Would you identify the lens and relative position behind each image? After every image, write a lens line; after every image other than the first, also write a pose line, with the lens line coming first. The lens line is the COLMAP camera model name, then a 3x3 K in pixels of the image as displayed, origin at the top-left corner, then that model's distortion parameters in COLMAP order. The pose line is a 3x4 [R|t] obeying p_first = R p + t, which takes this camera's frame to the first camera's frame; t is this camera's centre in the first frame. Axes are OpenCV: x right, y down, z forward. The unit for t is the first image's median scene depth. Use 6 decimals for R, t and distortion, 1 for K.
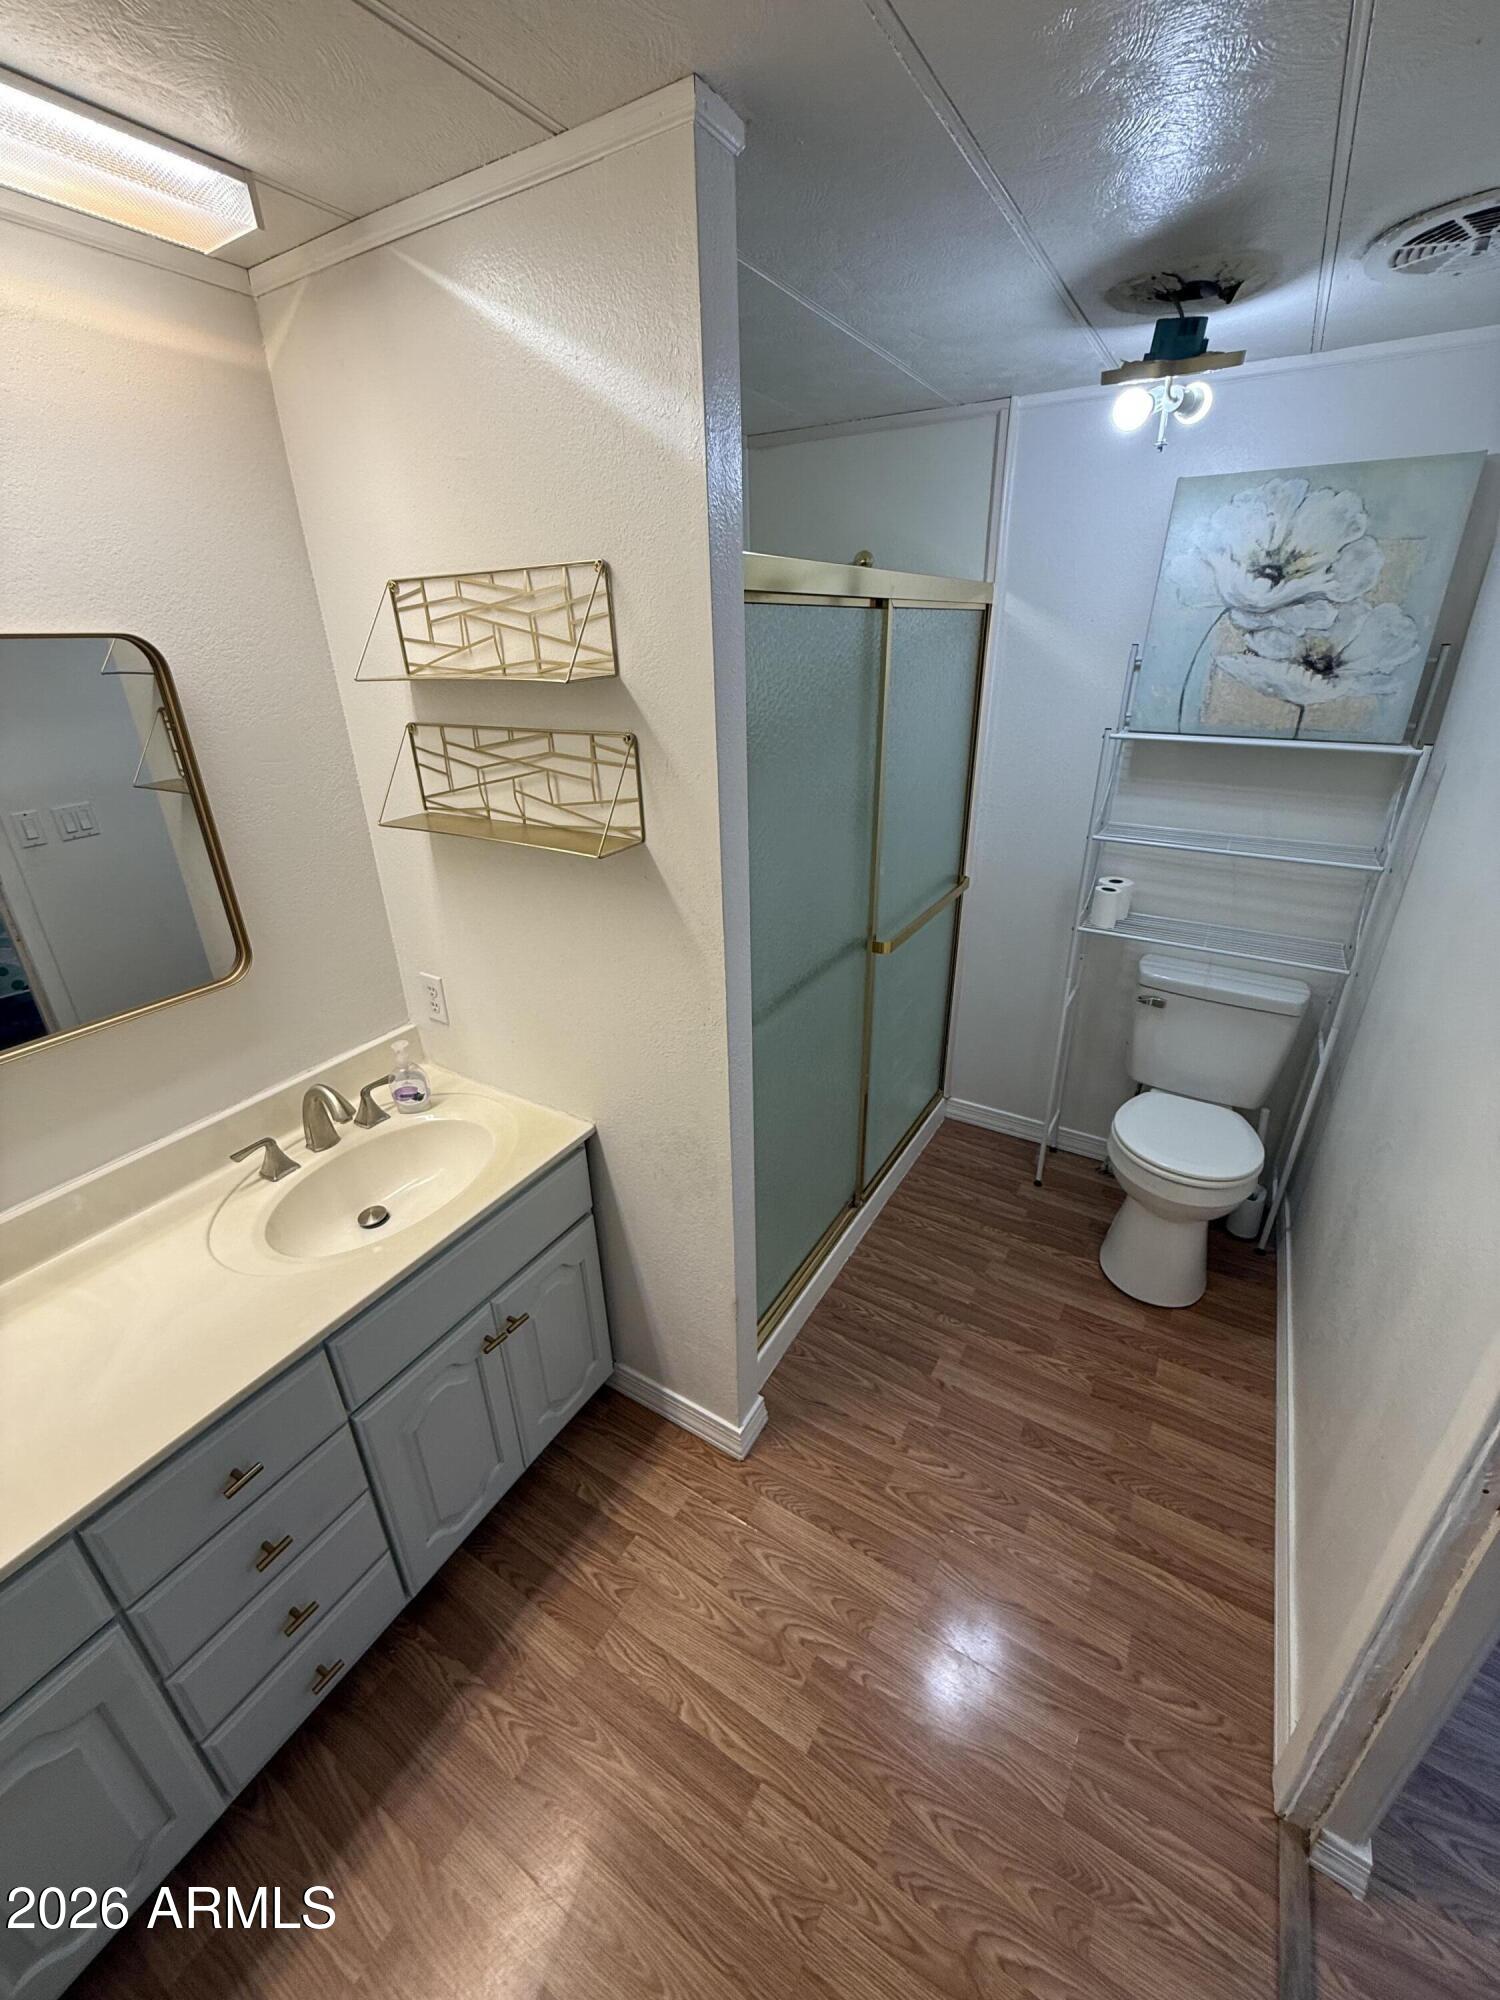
lens RADIAL K [[794.3, 0, 757.1], [0, 794.3, 1001.6], [0, 0, 1]] dist [-0.000864, 0.000266]
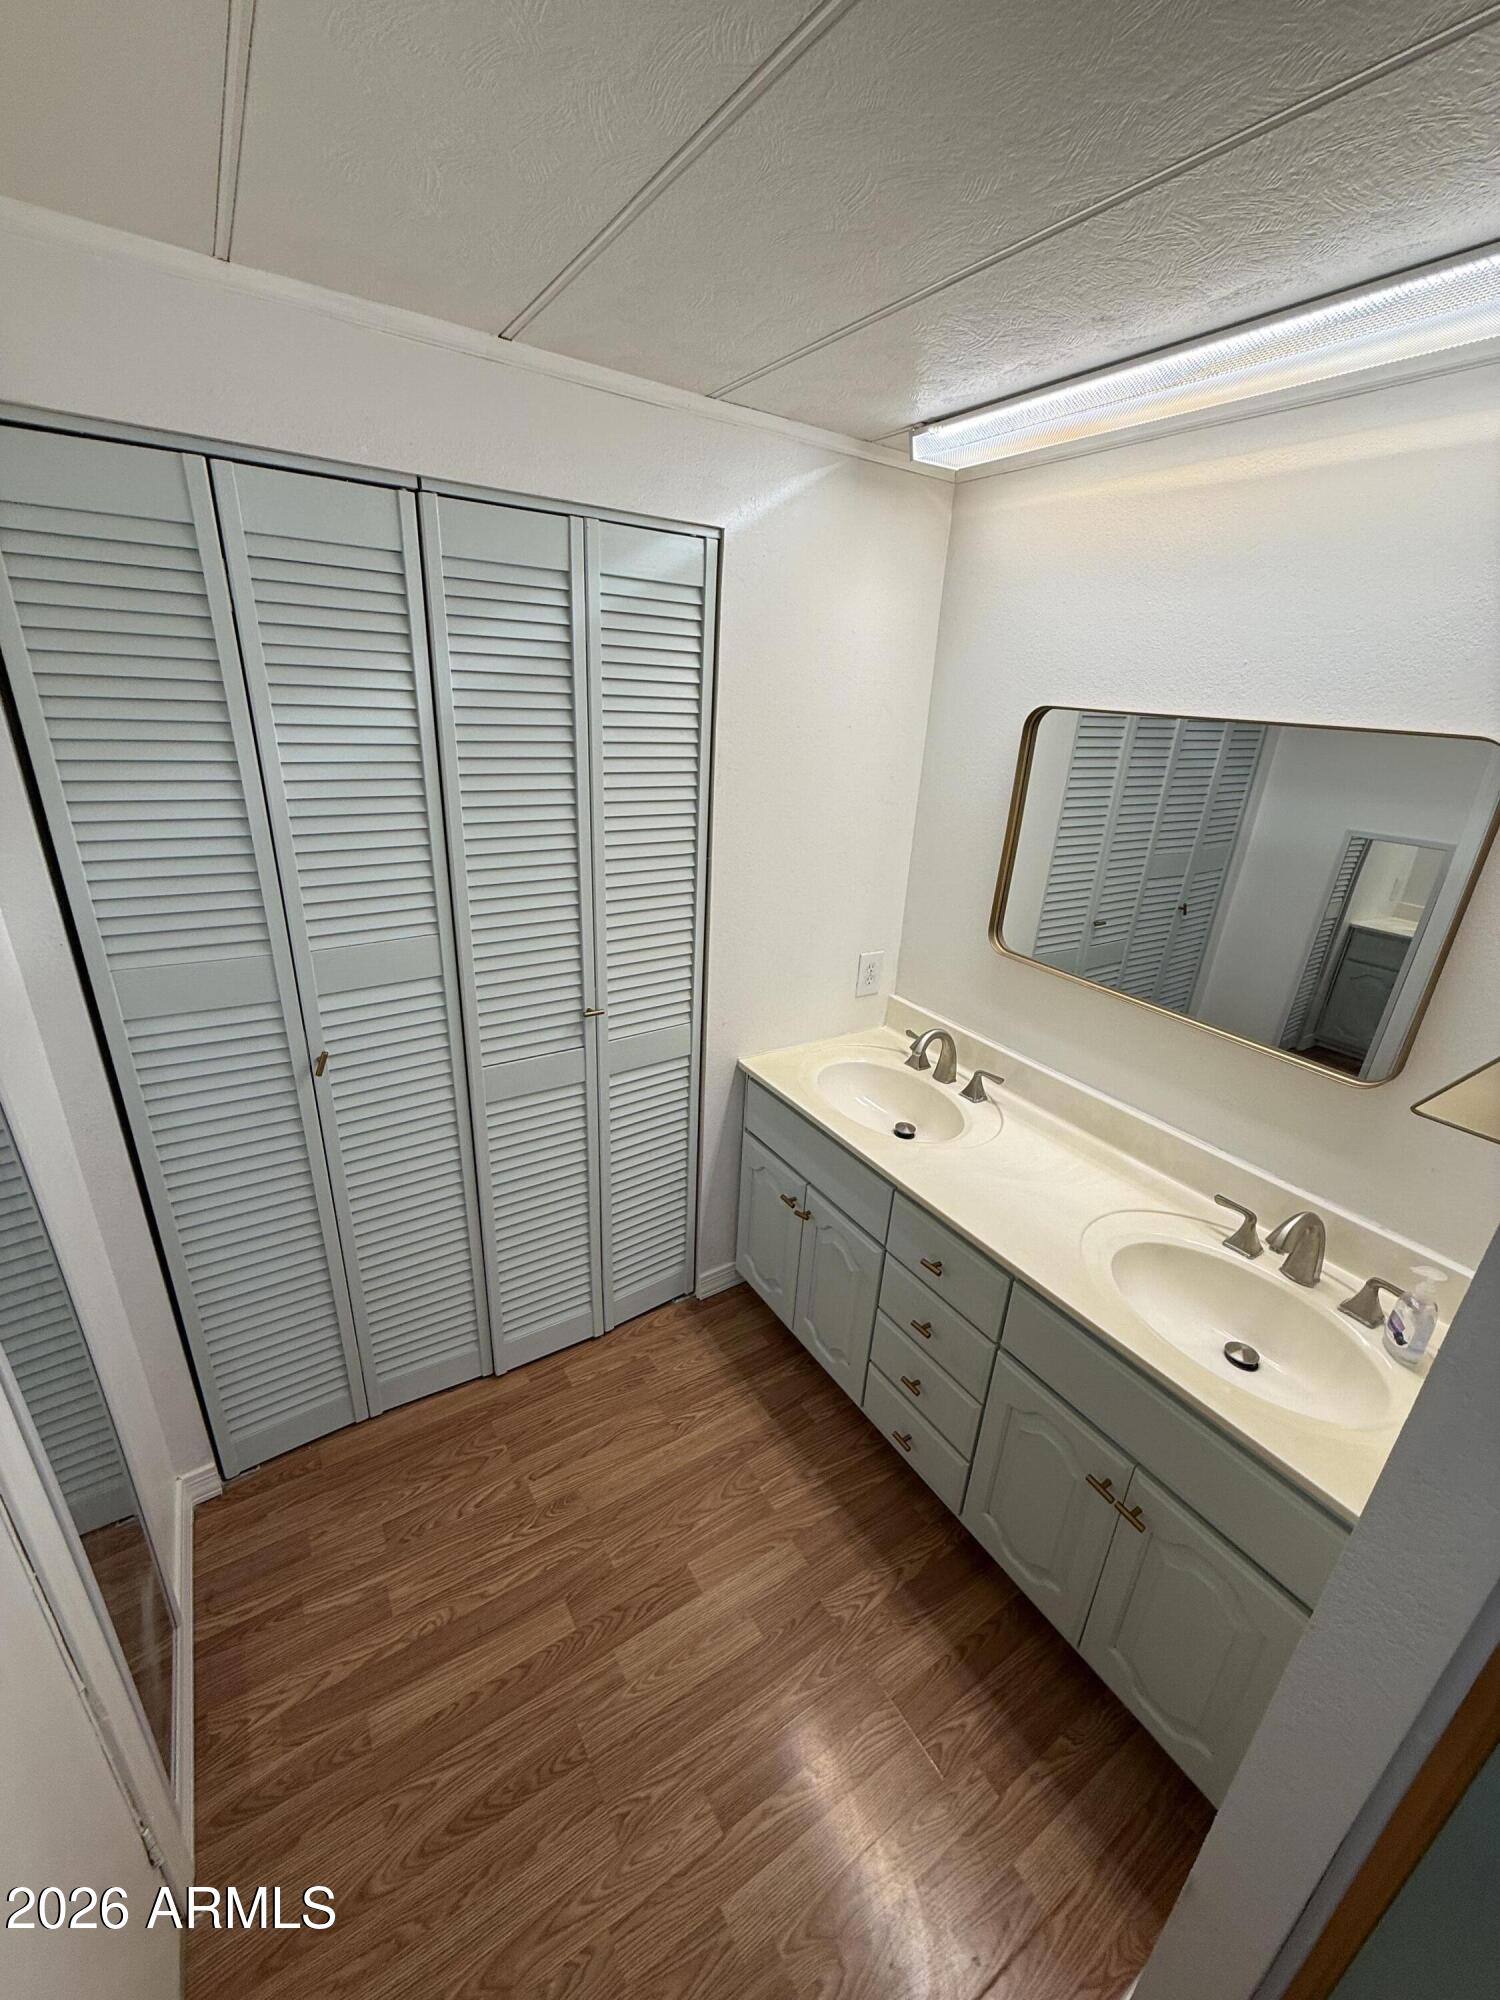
lens RADIAL K [[794.3, 0, 750.1], [0, 794.3, 1009.2], [0, 0, 1]] dist [-0.000864, 0.000266]
pose [[-0.447698, 0.333522, -0.829656, 0.420675], [-0.410590, 0.747561, 0.522082, -0.290142], [0.794344, 0.574383, -0.197741, 0.561111]]
